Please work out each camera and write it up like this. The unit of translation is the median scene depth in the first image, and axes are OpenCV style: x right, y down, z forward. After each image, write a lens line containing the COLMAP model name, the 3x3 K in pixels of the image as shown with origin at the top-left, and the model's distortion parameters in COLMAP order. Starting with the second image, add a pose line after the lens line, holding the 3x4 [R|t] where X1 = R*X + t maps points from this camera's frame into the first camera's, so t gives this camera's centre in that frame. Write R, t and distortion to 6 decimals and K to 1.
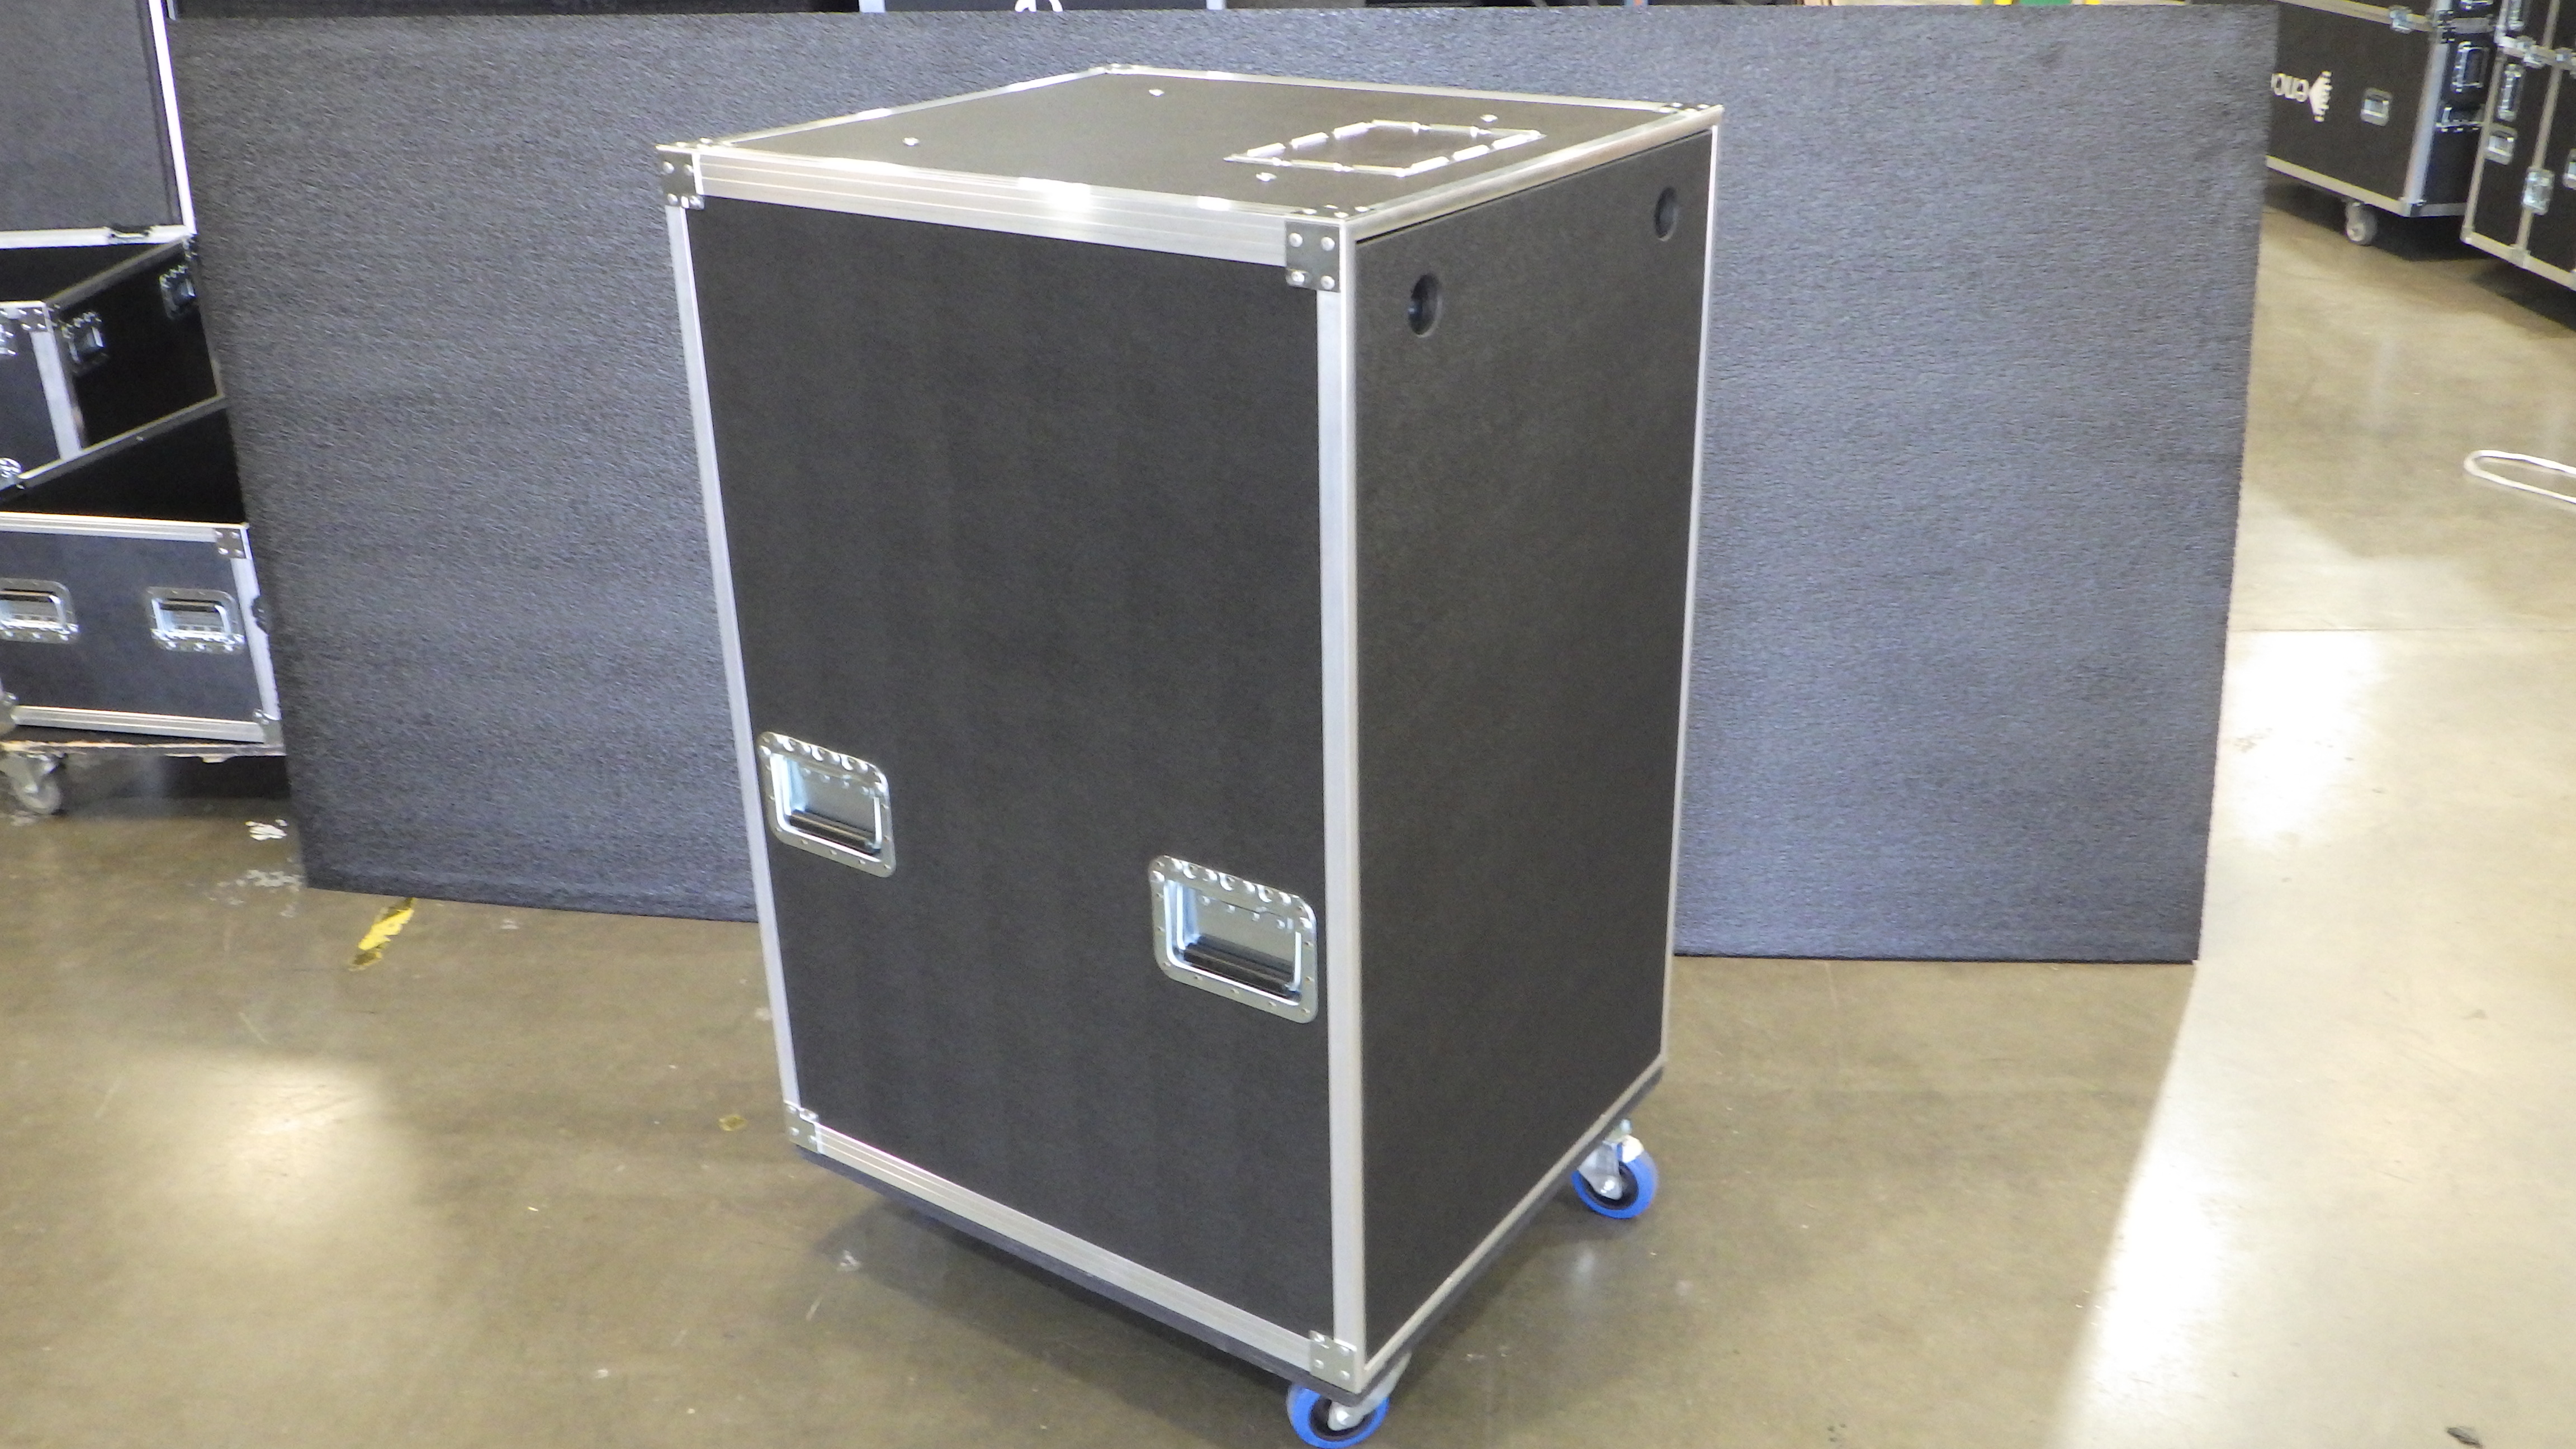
lens RADIAL K [[2160.8, 0, 1286.3], [0, 2160.8, 695.2], [0, 0, 1]] dist [-0.001670, 0.001550]
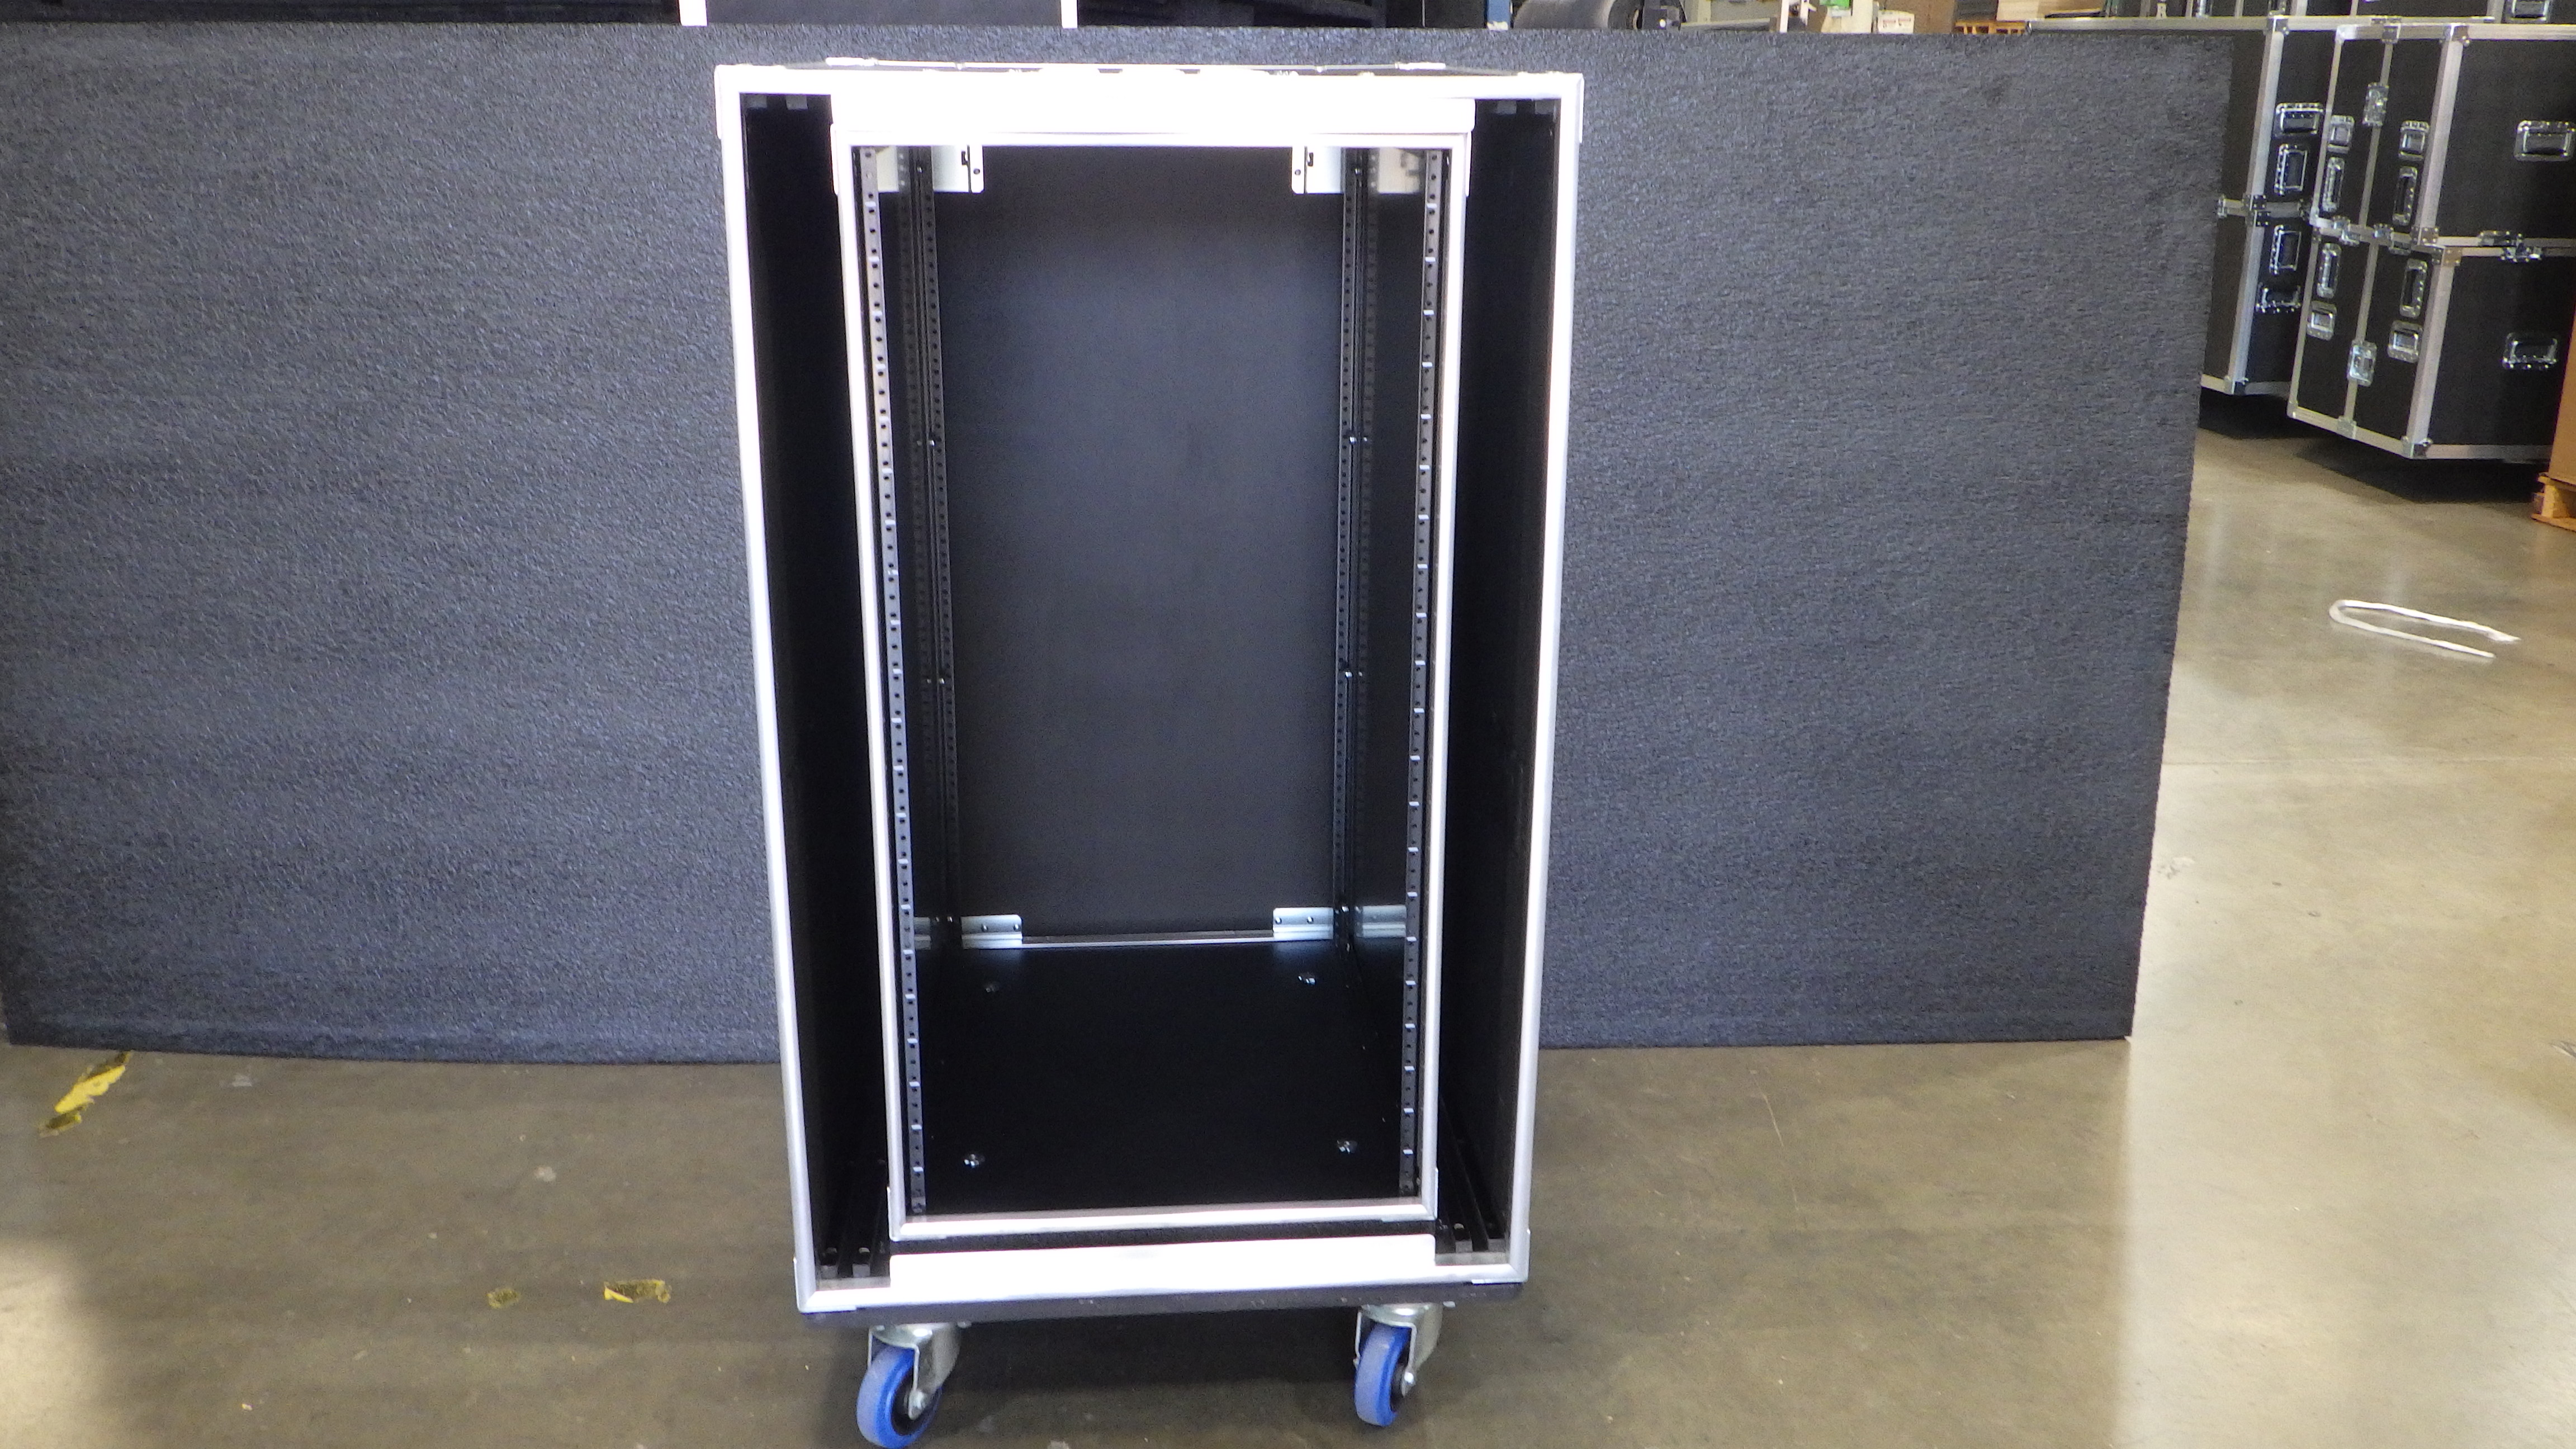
lens RADIAL K [[2160.8, 0, 1290.2], [0, 2160.8, 696.8], [0, 0, 1]] dist [-0.001670, 0.001550]
pose [[0.996202, -0.000233, 0.087068, -0.024055], [0.009442, 0.994389, -0.105366, 0.052449], [-0.086555, 0.105788, 0.990615, 0.112784]]
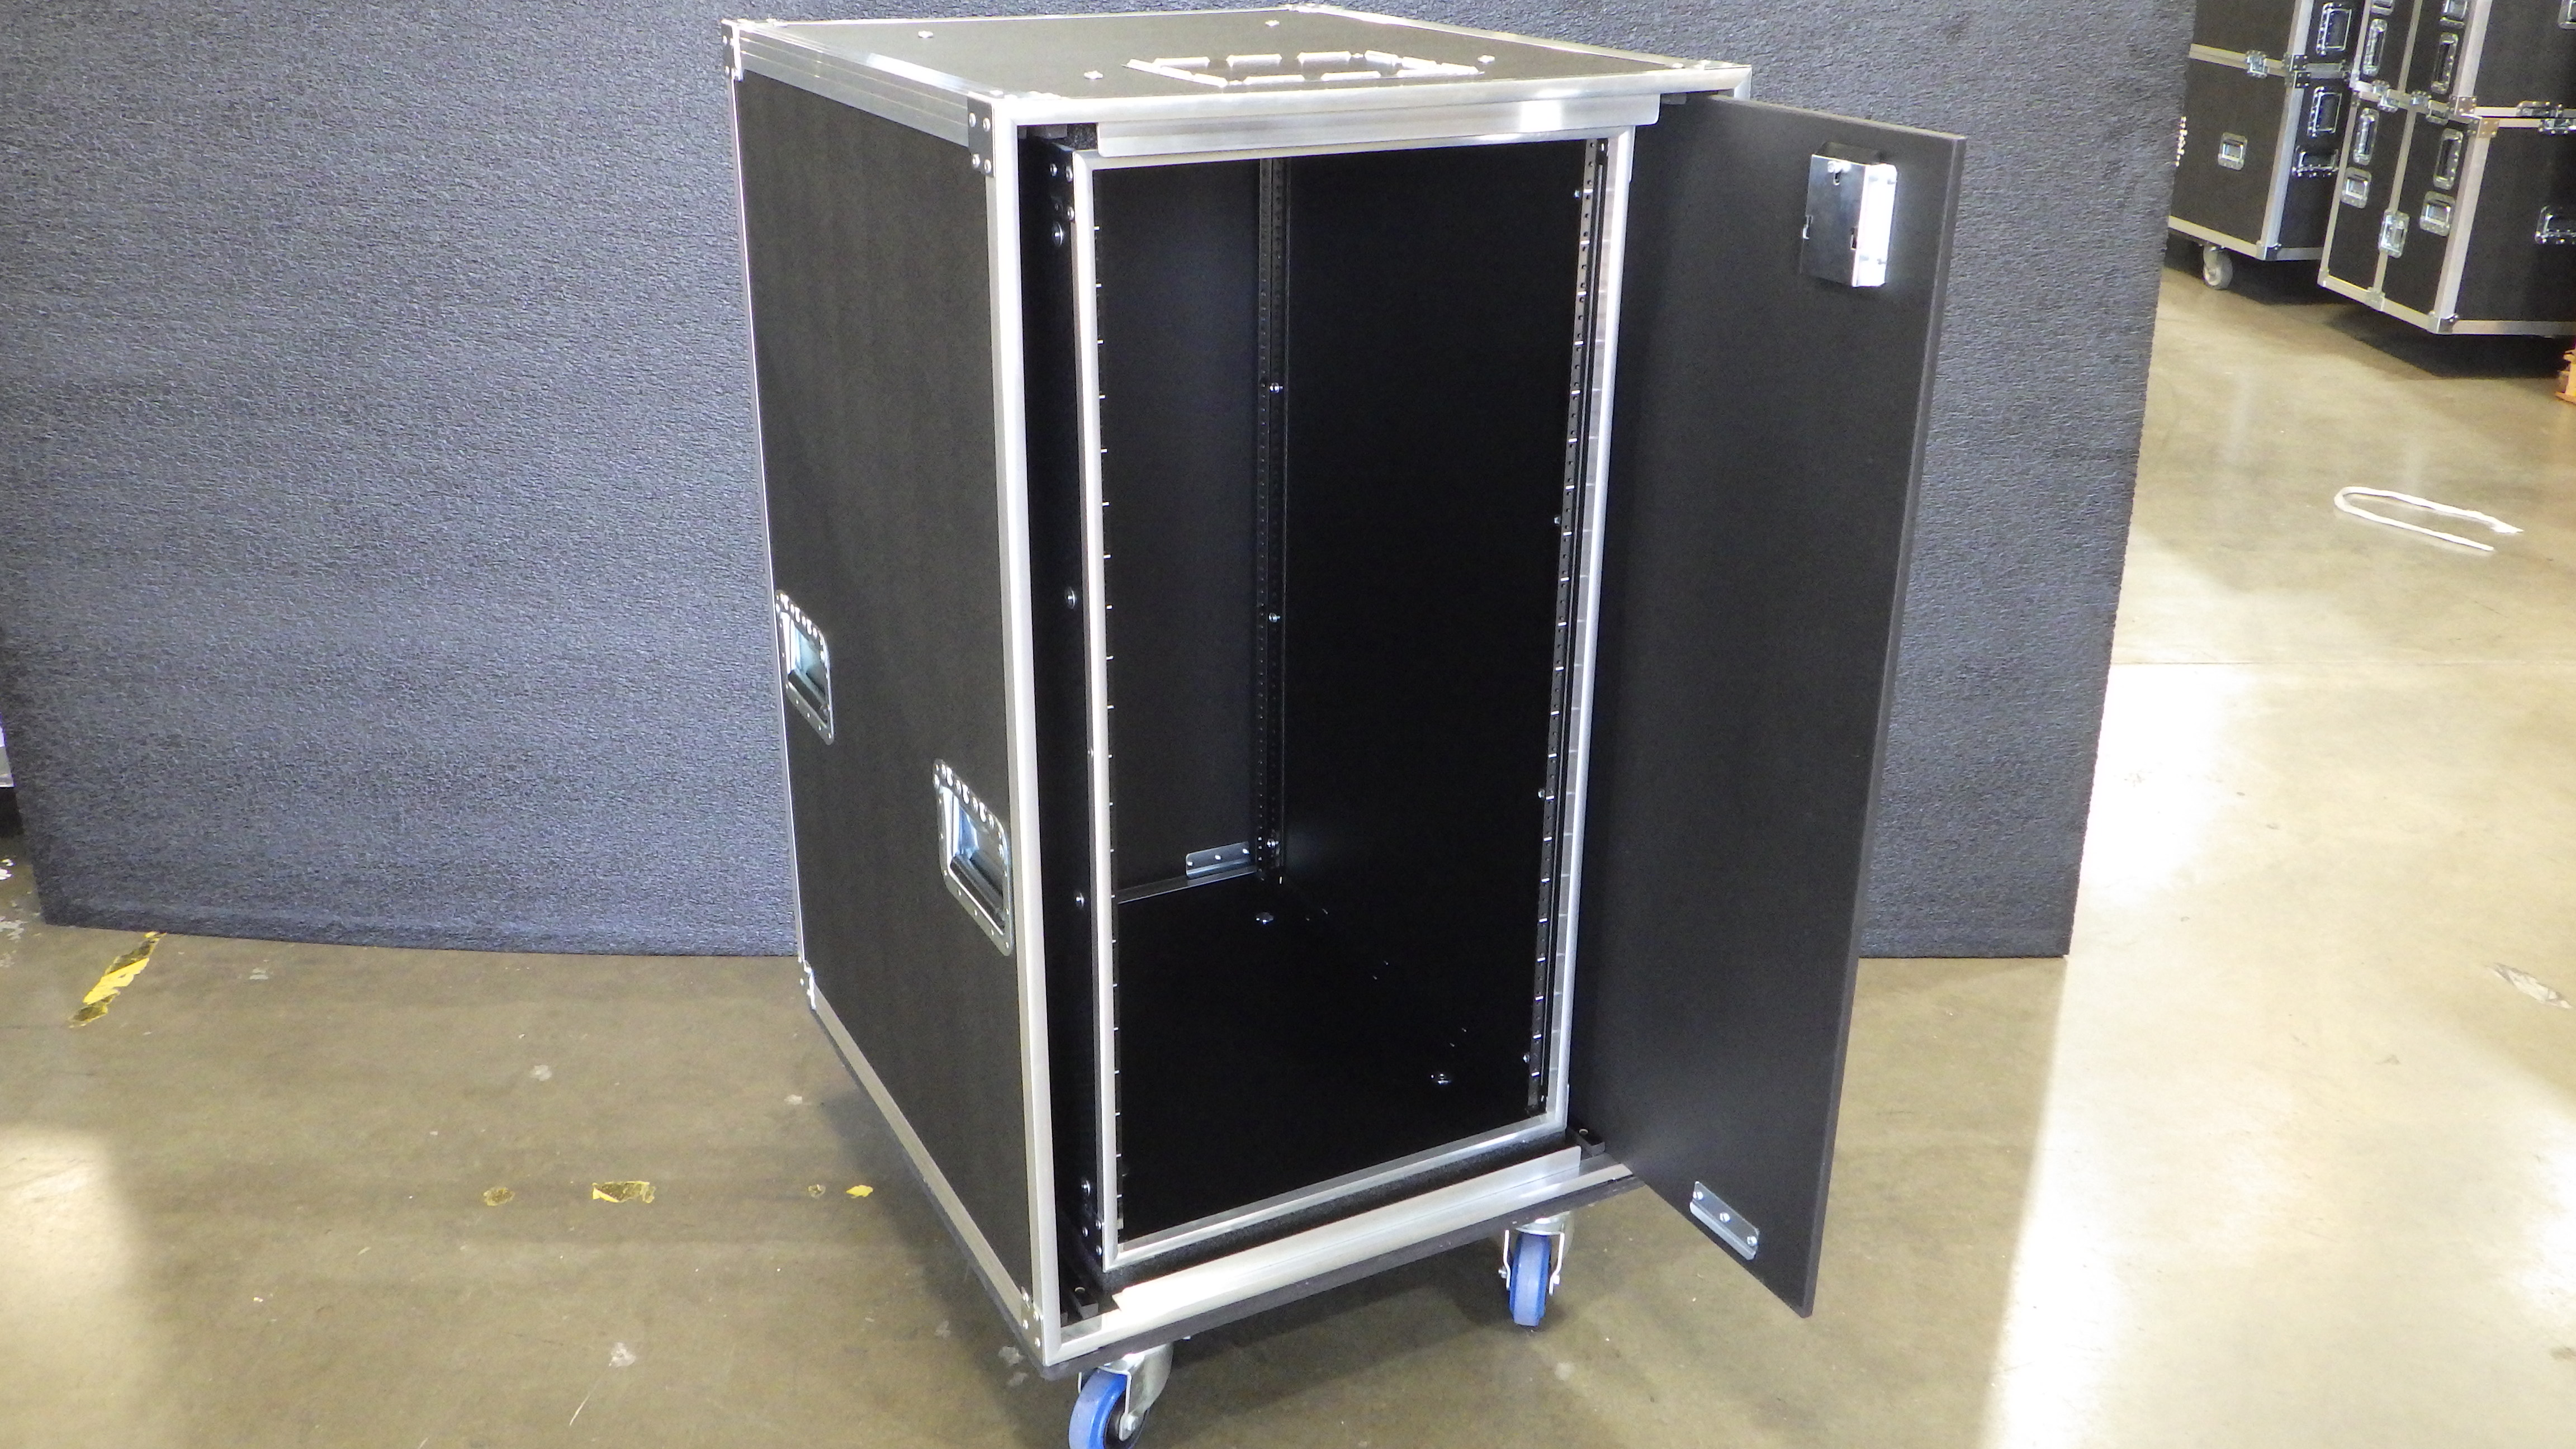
lens RADIAL K [[2160.8, 0, 1288.2], [0, 2160.8, 702.5], [0, 0, 1]] dist [-0.001670, 0.001550]
pose [[0.997881, 0.003552, 0.064964, 0.008110], [-0.002224, 0.999787, -0.020504, 0.011438], [-0.065023, 0.020316, 0.997677, 0.081807]]
